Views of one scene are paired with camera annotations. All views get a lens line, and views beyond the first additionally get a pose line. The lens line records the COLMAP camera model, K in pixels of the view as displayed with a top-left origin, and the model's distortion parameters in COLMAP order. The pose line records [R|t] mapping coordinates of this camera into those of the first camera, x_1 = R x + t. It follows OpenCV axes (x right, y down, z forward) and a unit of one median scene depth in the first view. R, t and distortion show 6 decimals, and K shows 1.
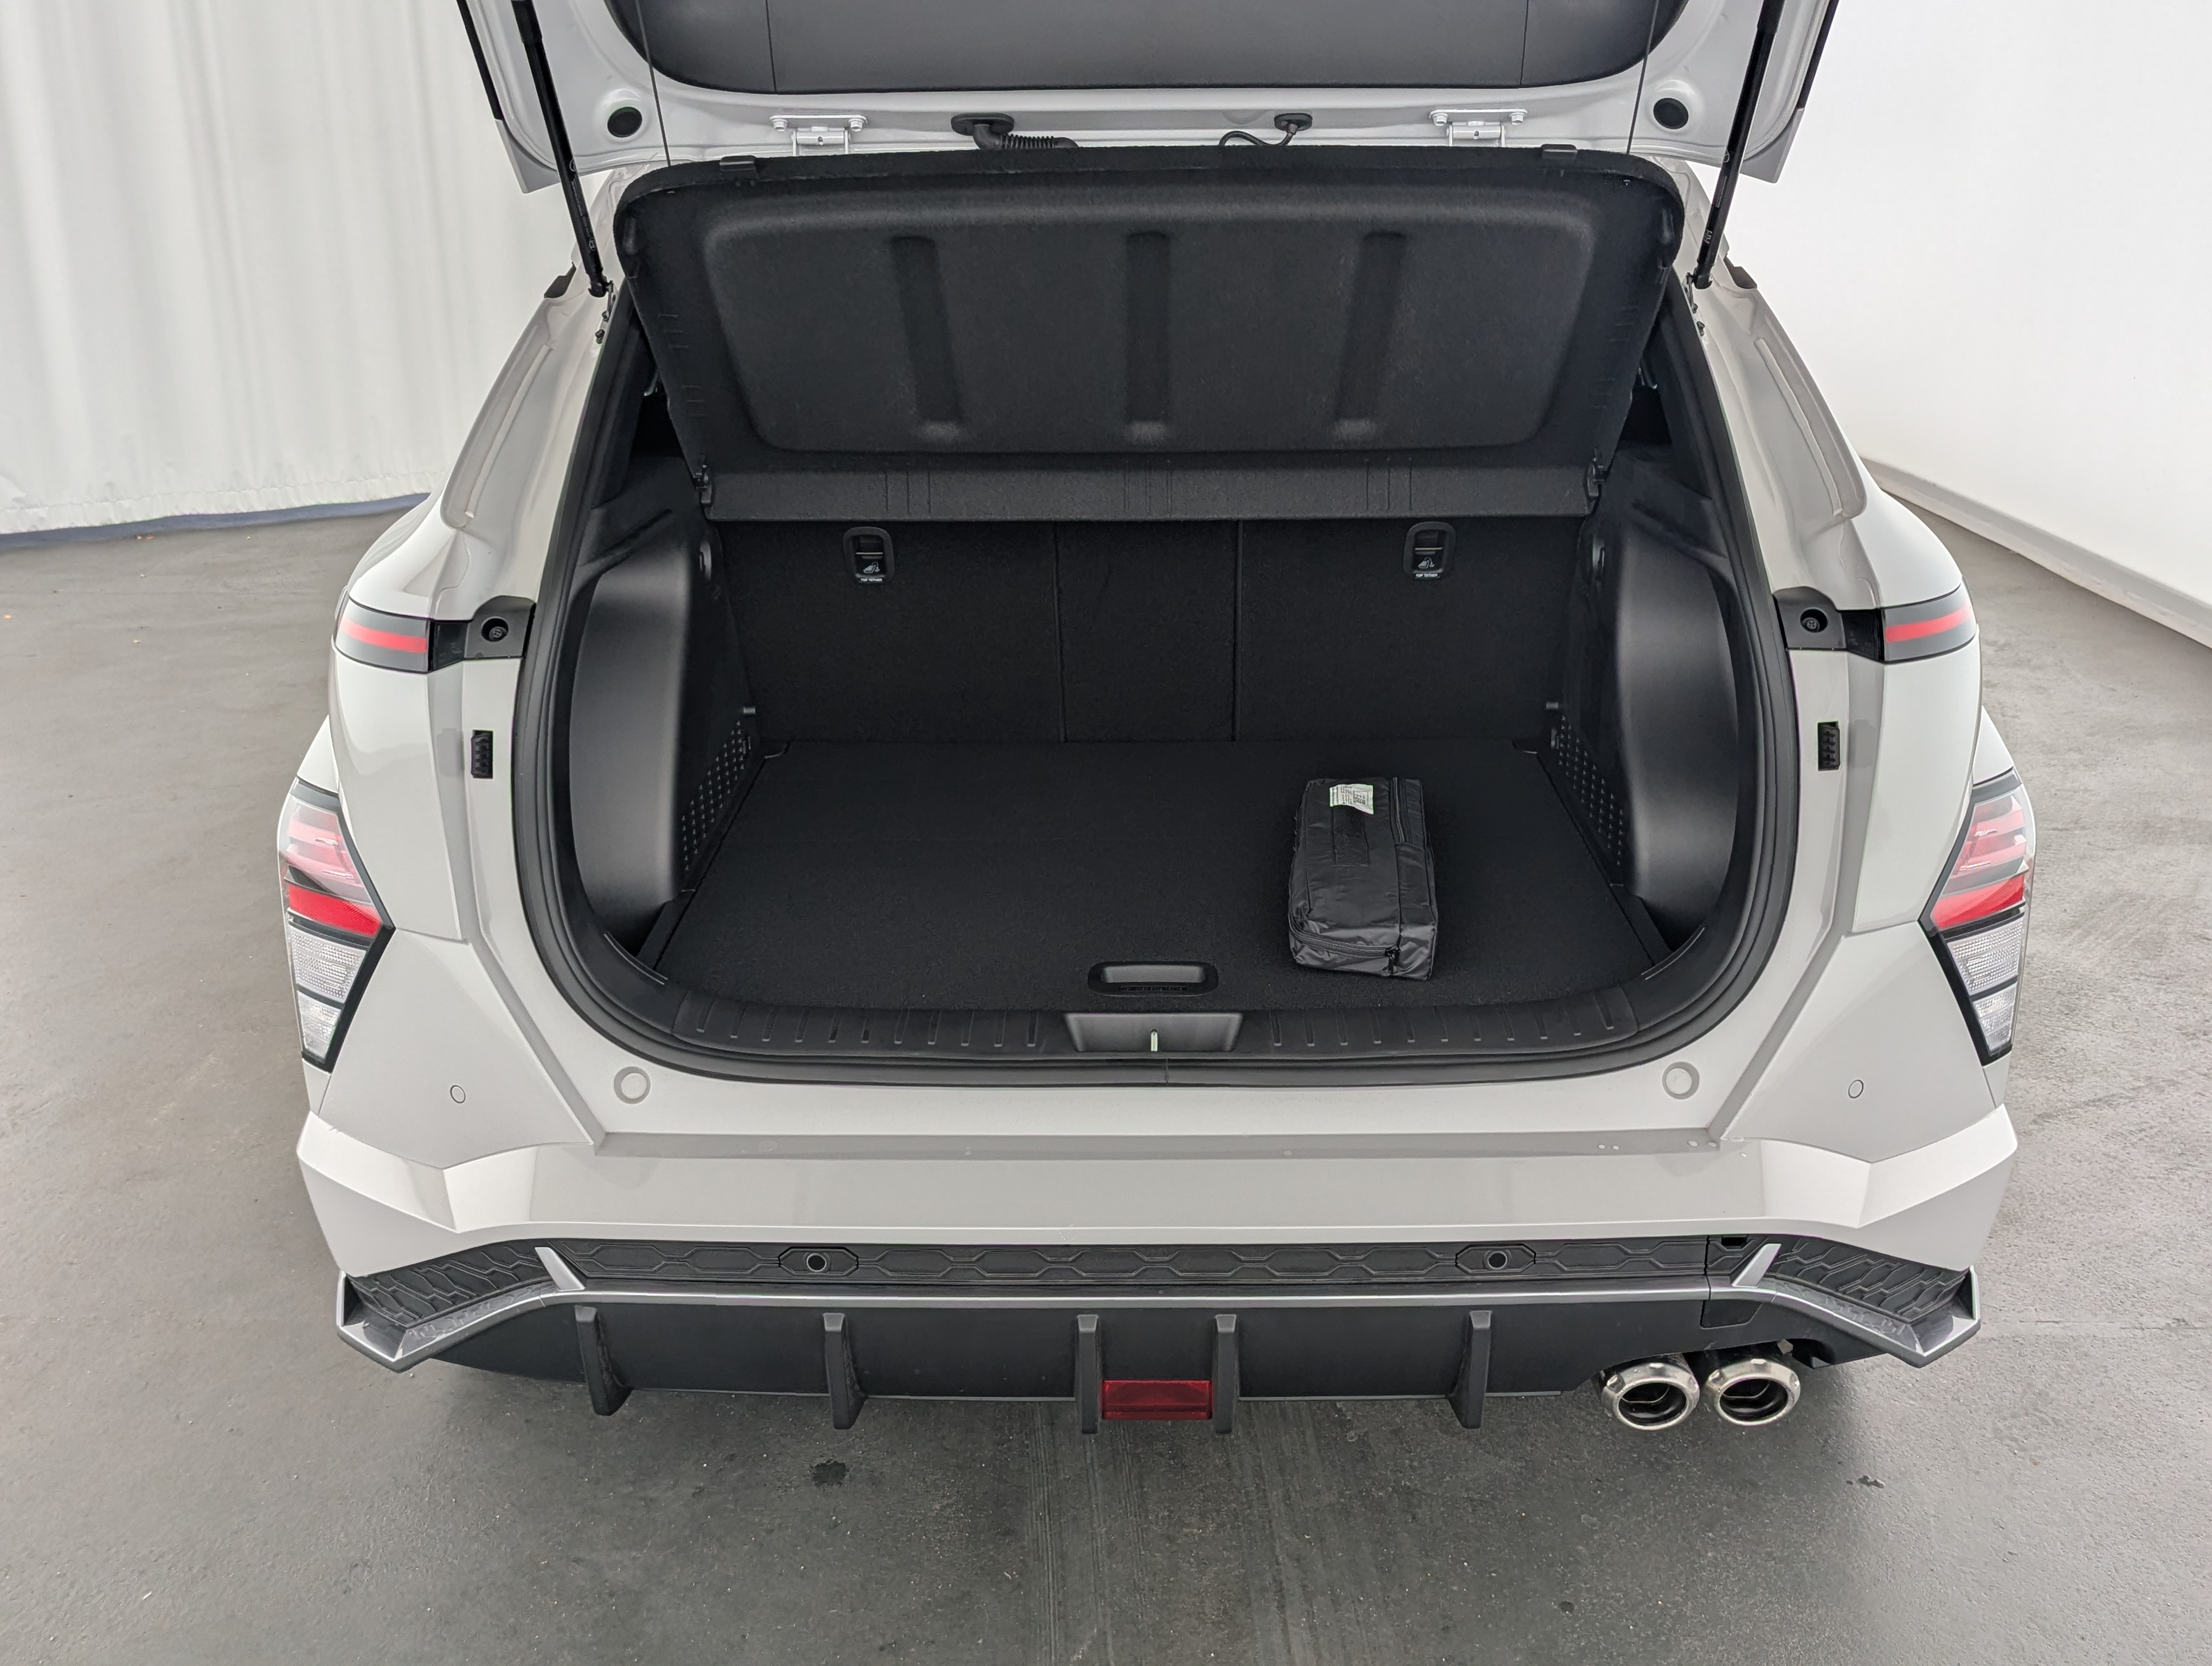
lens RADIAL K [[1750.6, 0, 1149.6], [0, 1750.6, 801.3], [0, 0, 1]] dist [0.019488, -0.004734]
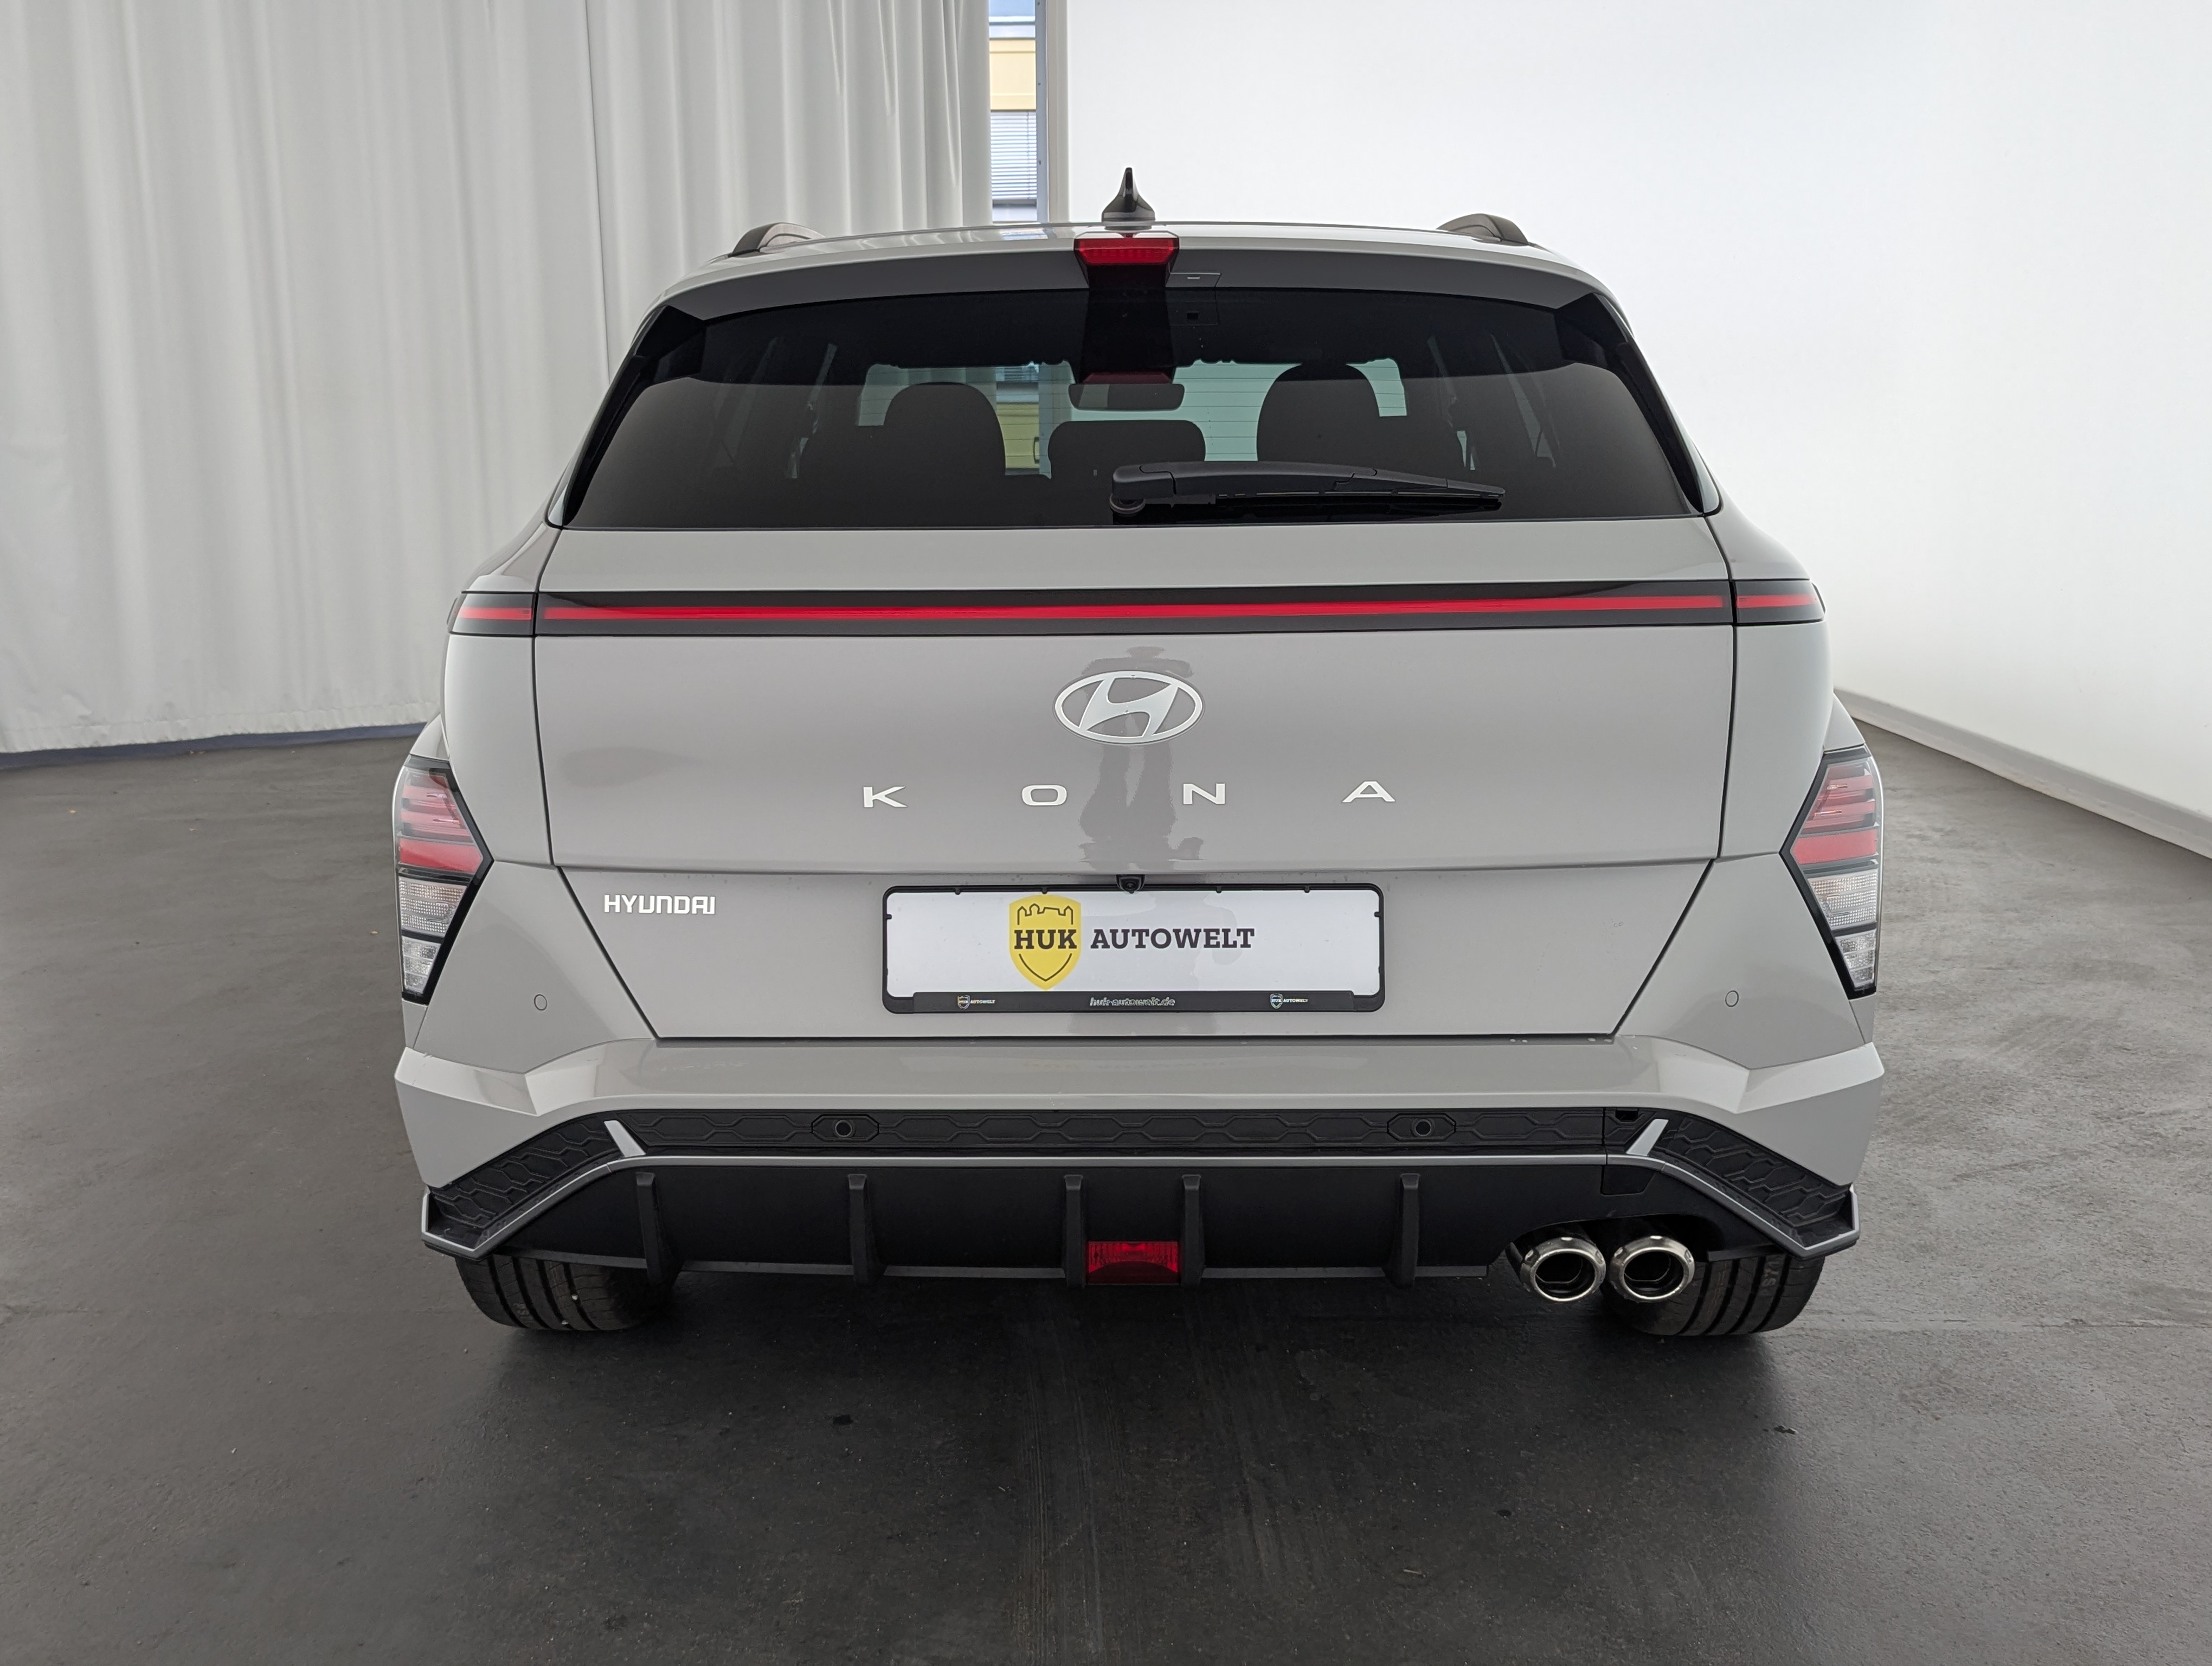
lens RADIAL K [[1697.1, 0, 1119.3], [0, 1697.1, 847.3], [0, 0, 1]] dist [0.024992, -0.019621]
pose [[0.999905, -0.000436, -0.013803, 0.008492], [-0.001032, 0.994347, -0.106177, 0.150145], [0.013771, 0.106181, 0.994251, -0.115325]]
